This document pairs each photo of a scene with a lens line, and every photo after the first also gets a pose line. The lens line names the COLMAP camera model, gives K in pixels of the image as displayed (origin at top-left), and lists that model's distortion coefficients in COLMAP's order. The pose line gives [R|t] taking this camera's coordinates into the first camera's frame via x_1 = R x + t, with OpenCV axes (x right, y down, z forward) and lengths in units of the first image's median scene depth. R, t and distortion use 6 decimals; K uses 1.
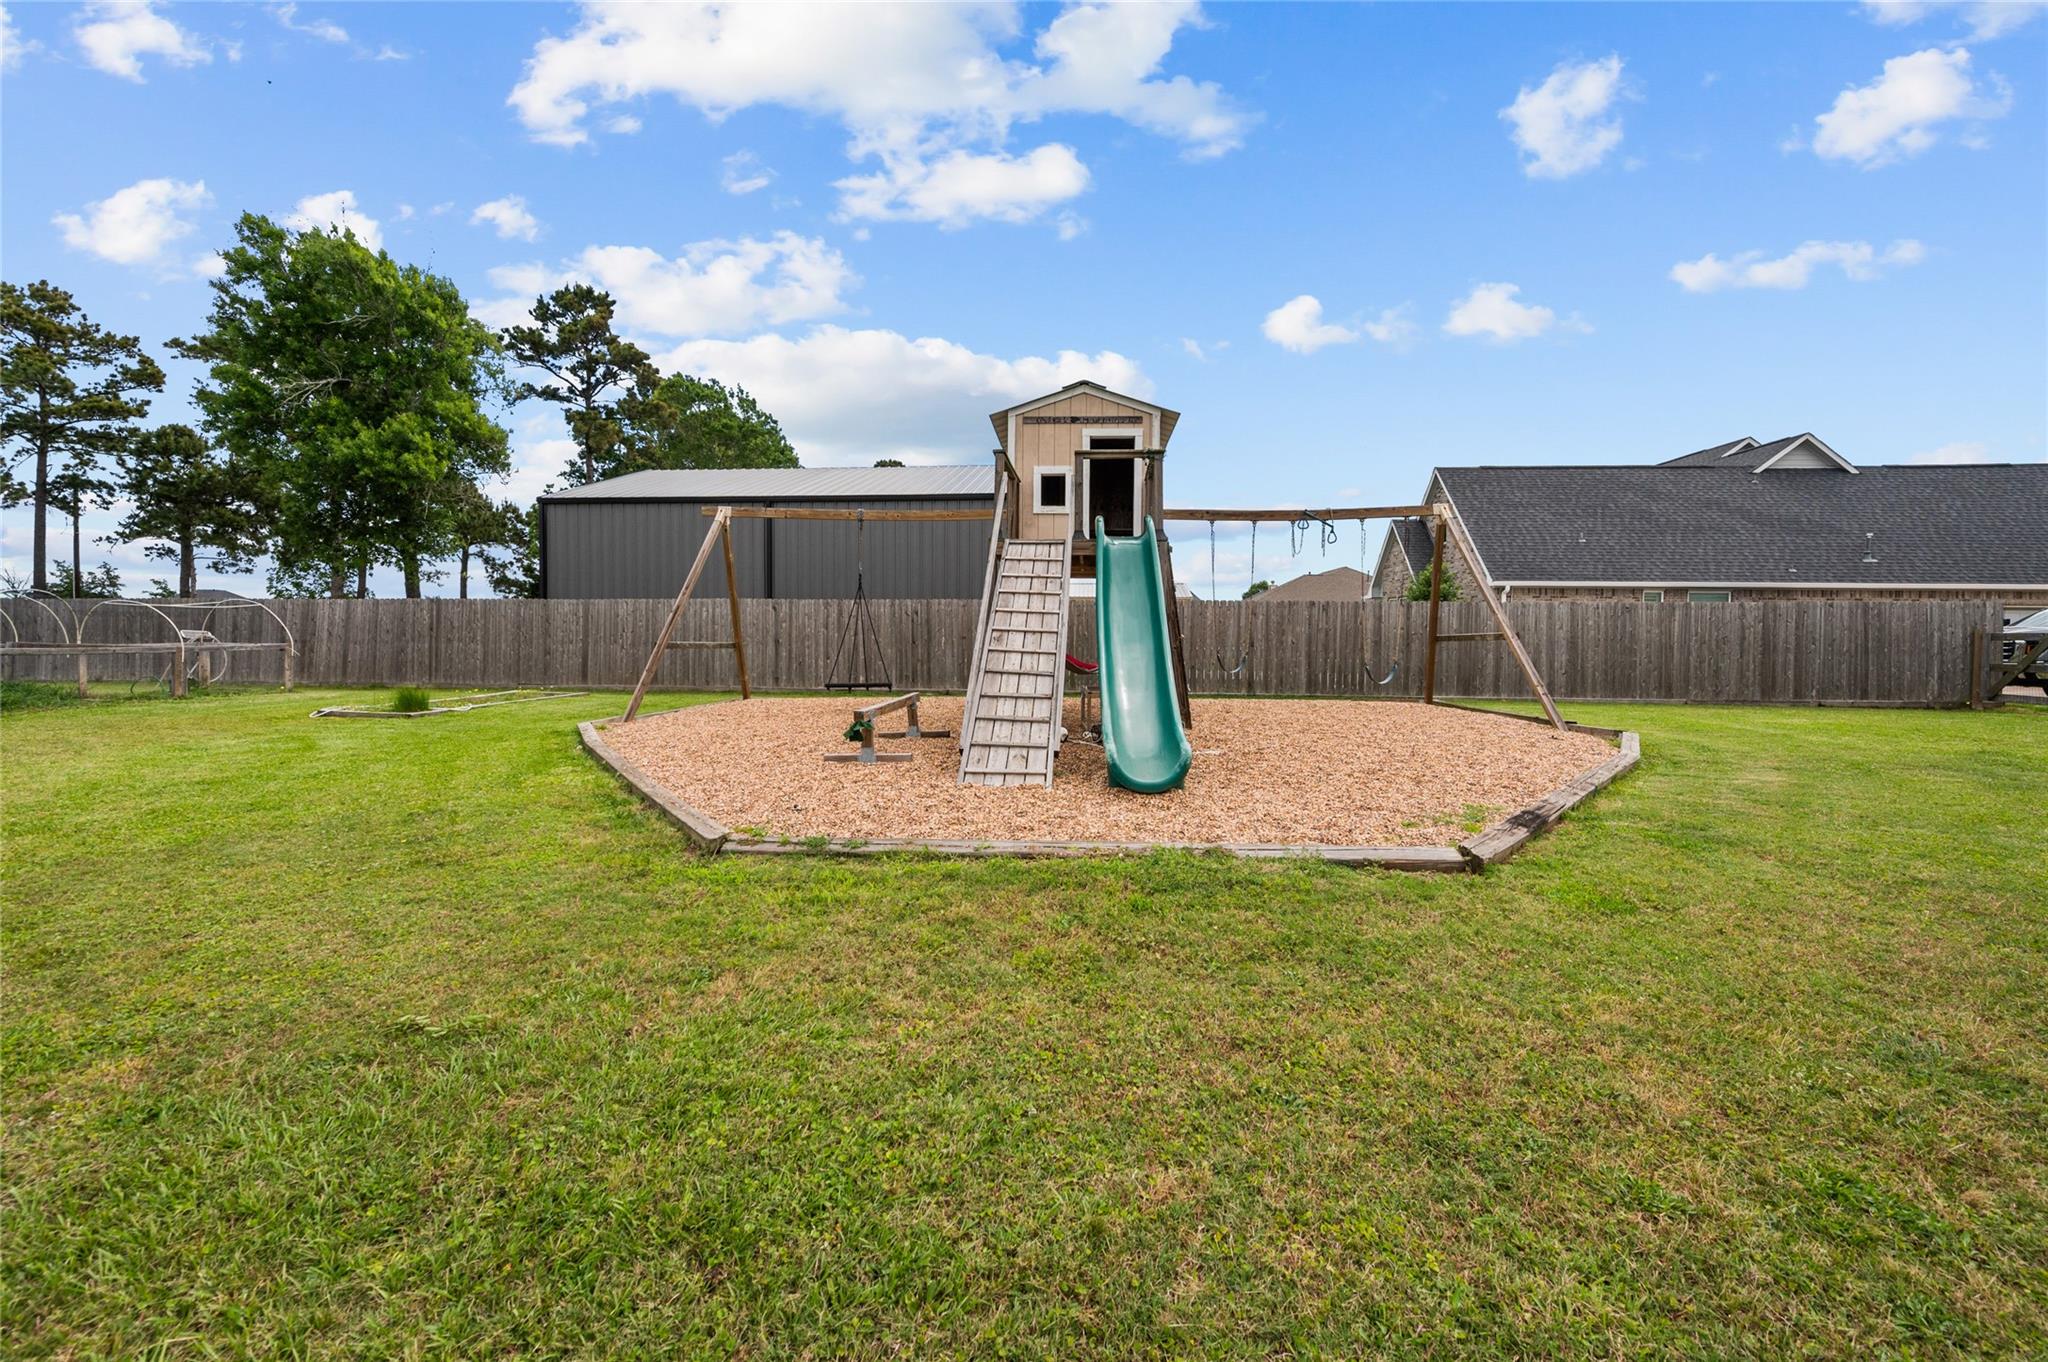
lens RADIAL K [[838.3, 0, 1016.6], [0, 838.3, 651.6], [0, 0, 1]] dist [0.012447, 0.000327]
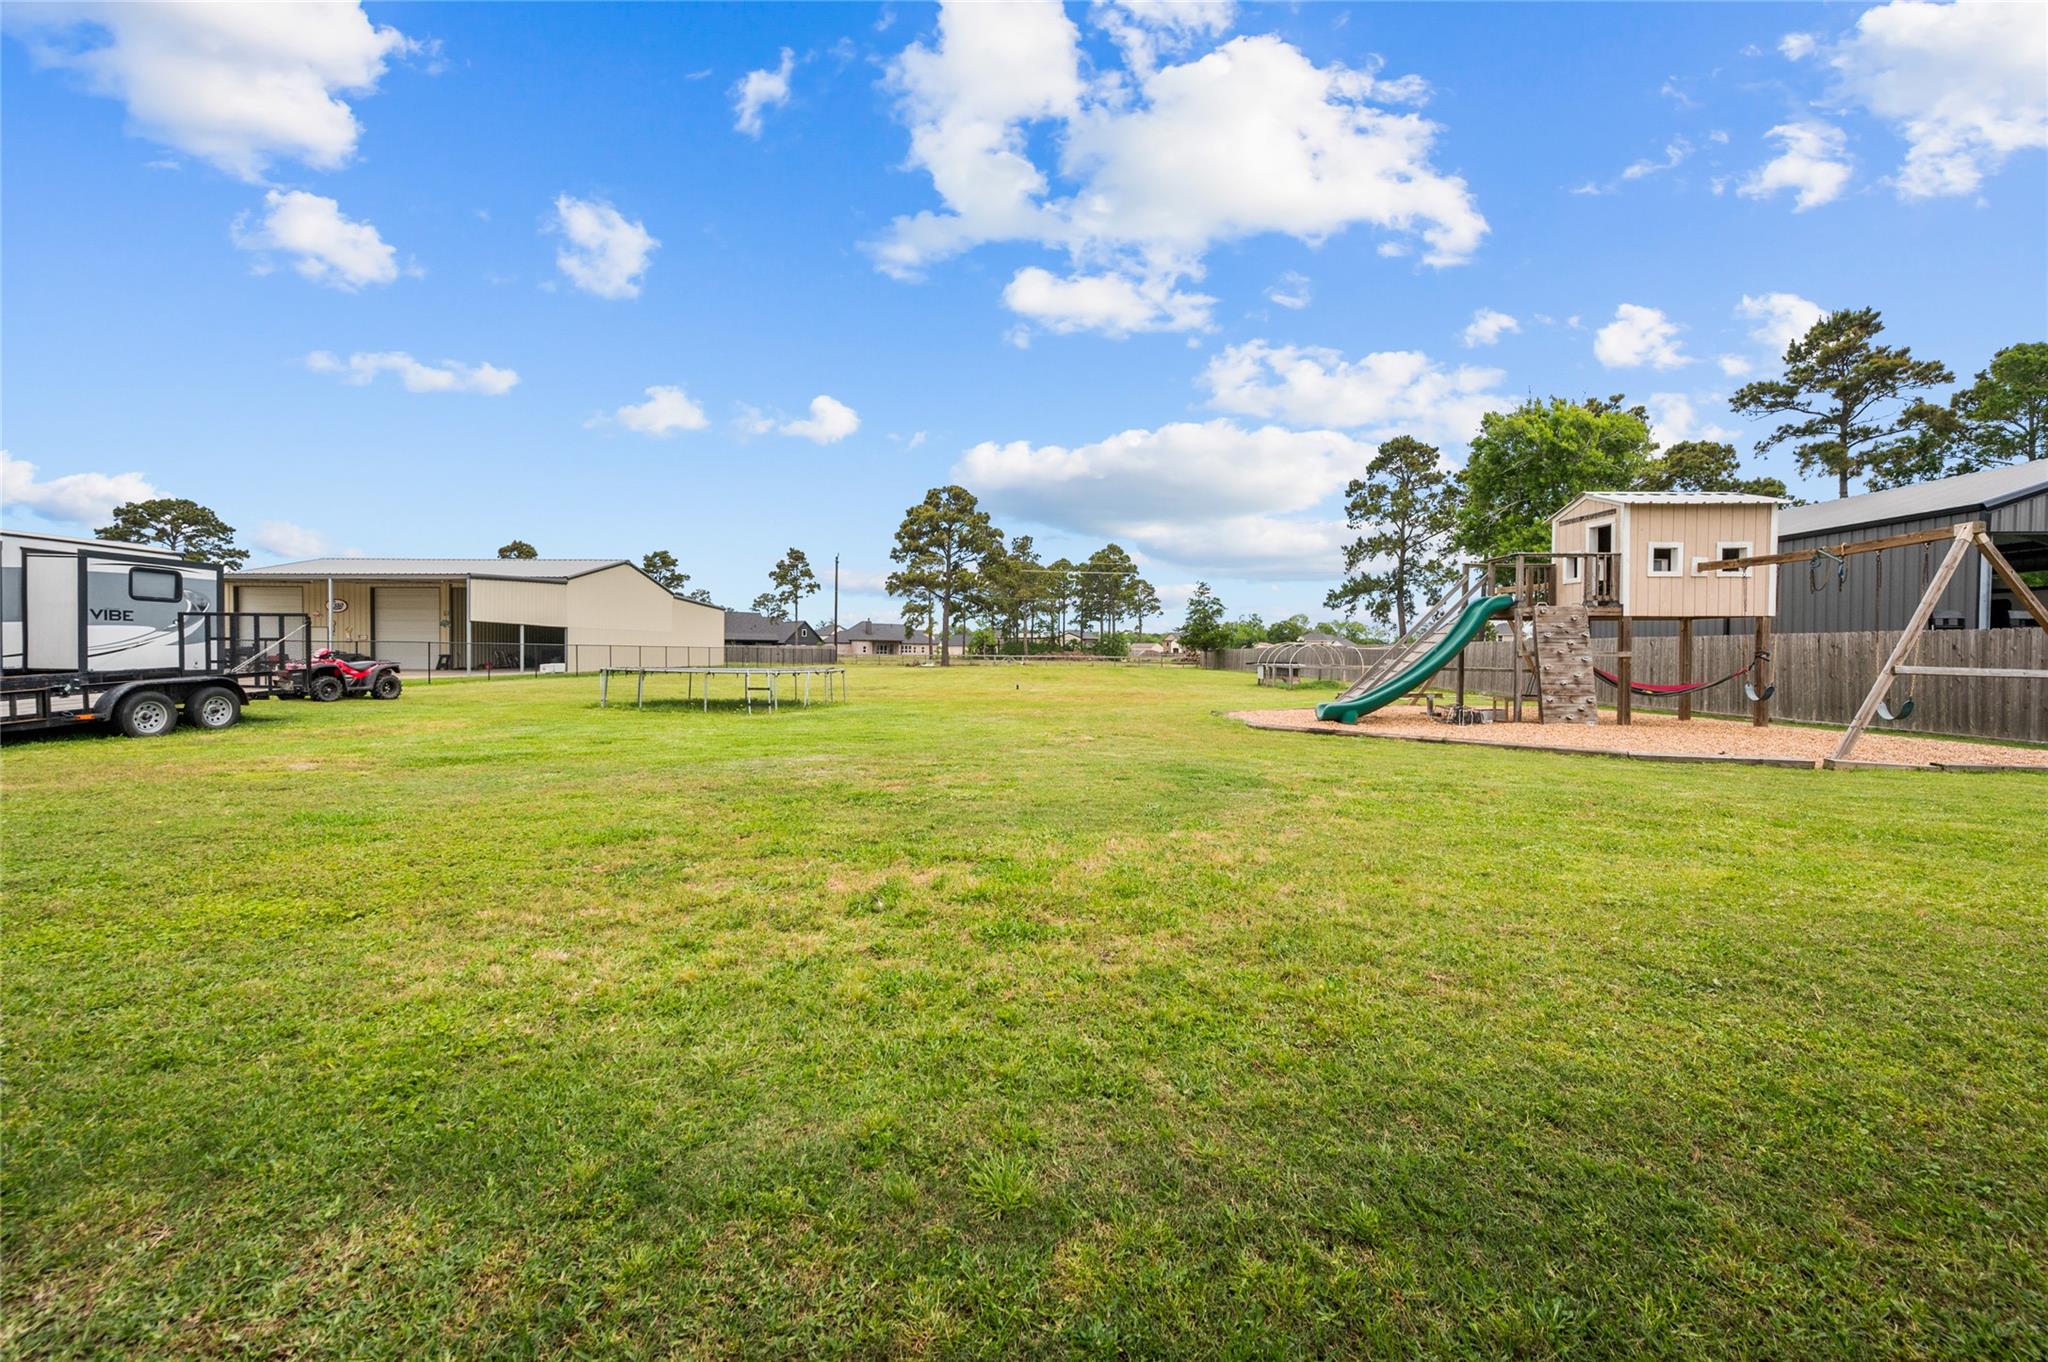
lens RADIAL K [[813.8, 0, 1022.5], [0, 813.8, 674.3], [0, 0, 1]] dist [0.000067, -0.000091]
pose [[0.072660, 0.022310, -0.997107, 0.384098], [-0.029998, 0.999346, 0.020174, -0.000955], [0.996906, 0.028445, 0.073282, -0.010411]]
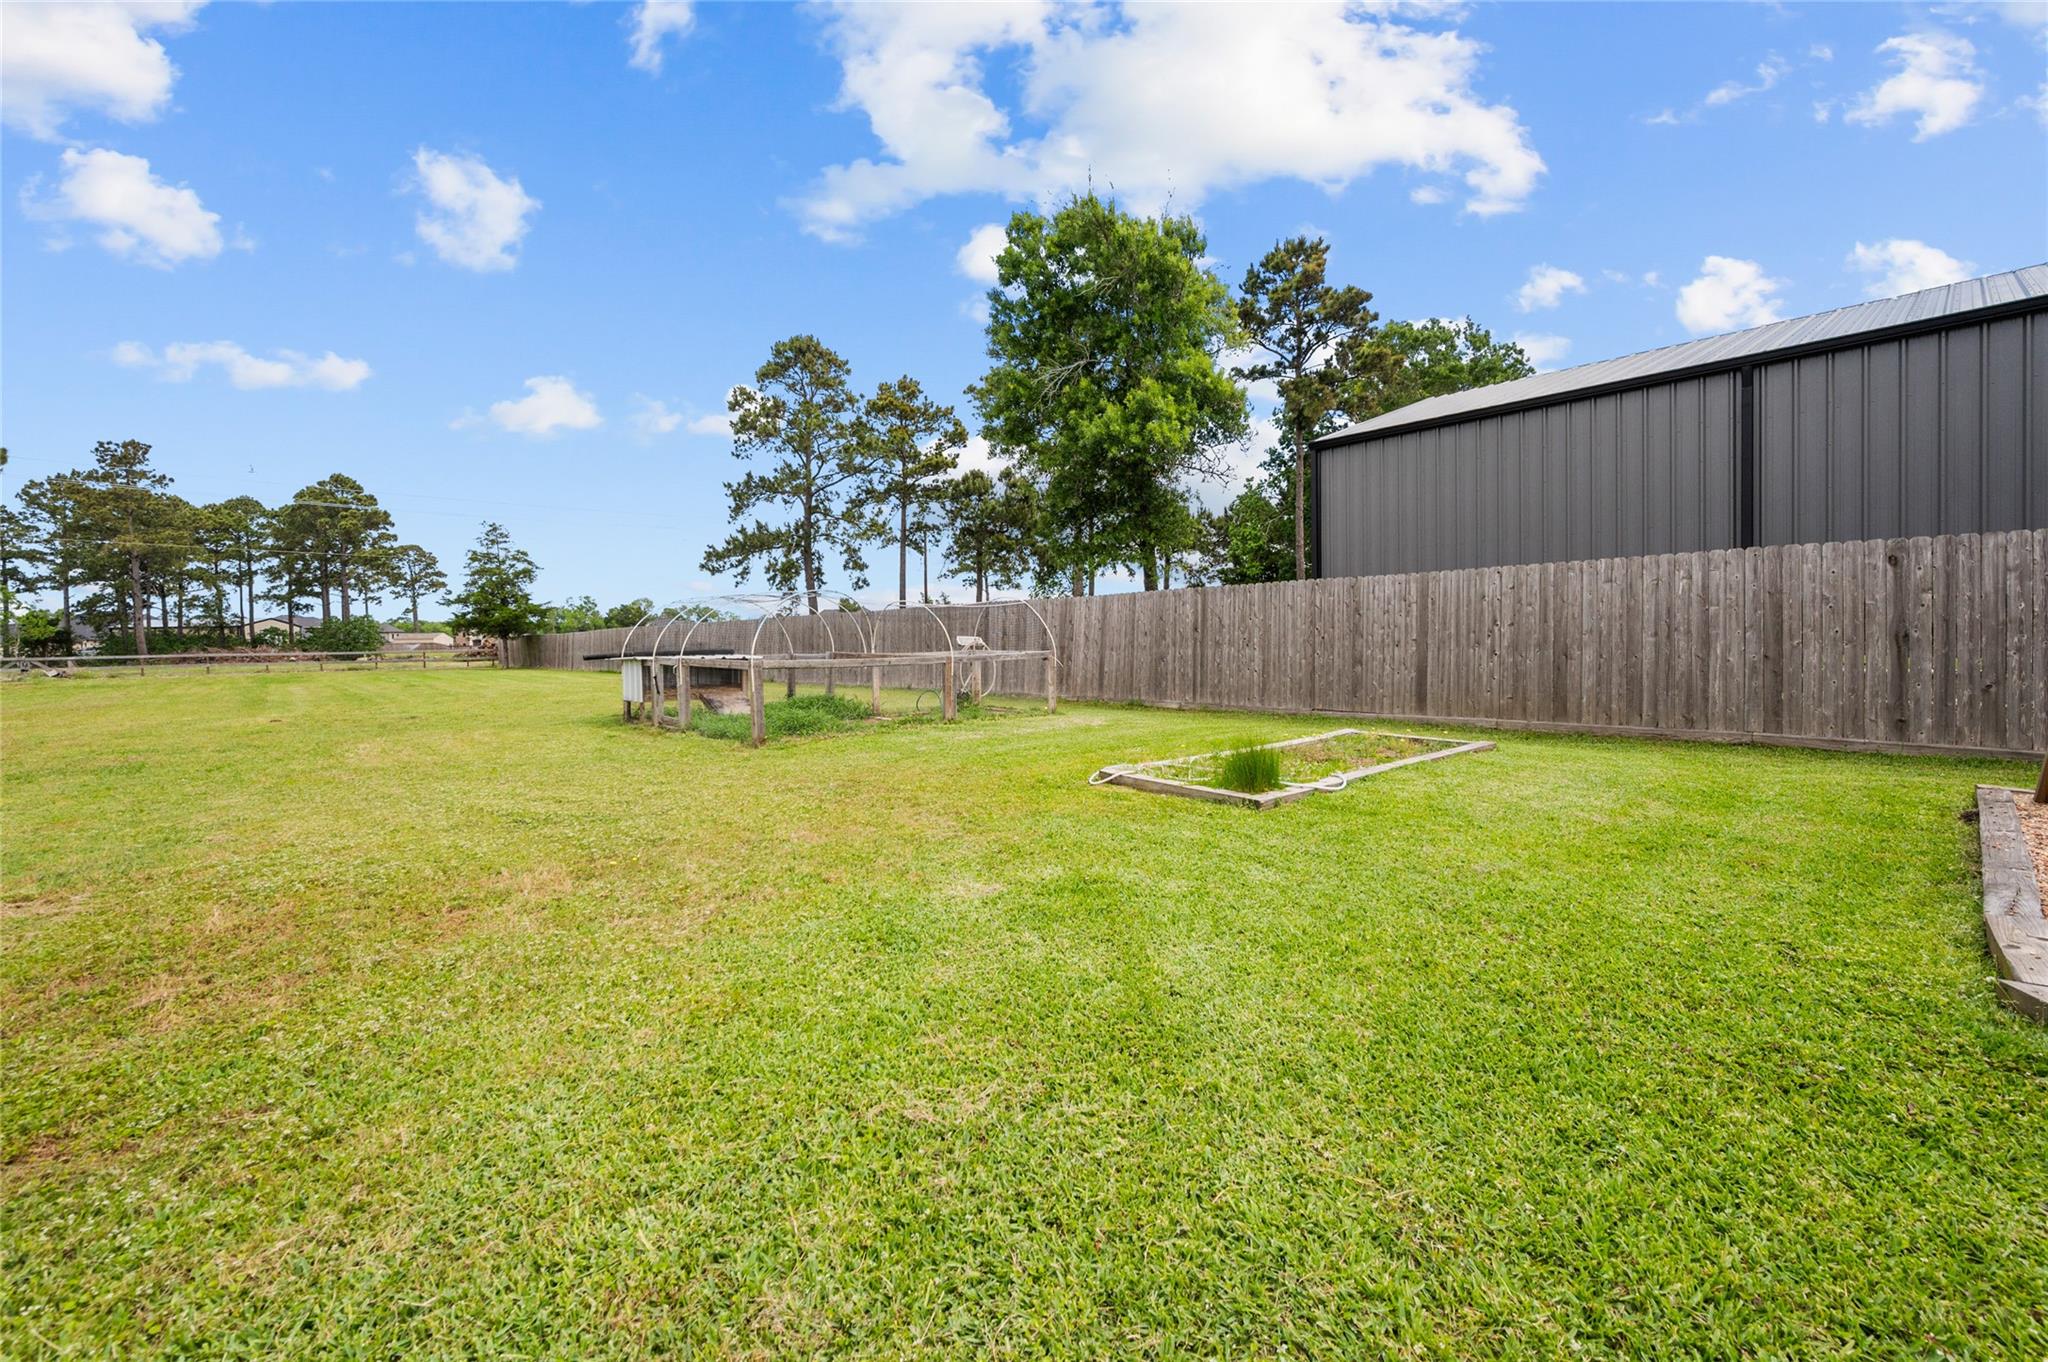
lens RADIAL K [[819.6, 0, 1021.9], [0, 819.6, 651.4], [0, 0, 1]] dist [-0.000470, 0.000604]
pose [[0.743143, -0.007260, -0.669093, -0.160193], [0.005575, 0.999974, -0.004658, -0.002346], [0.669109, -0.000269, 0.743164, 0.179765]]
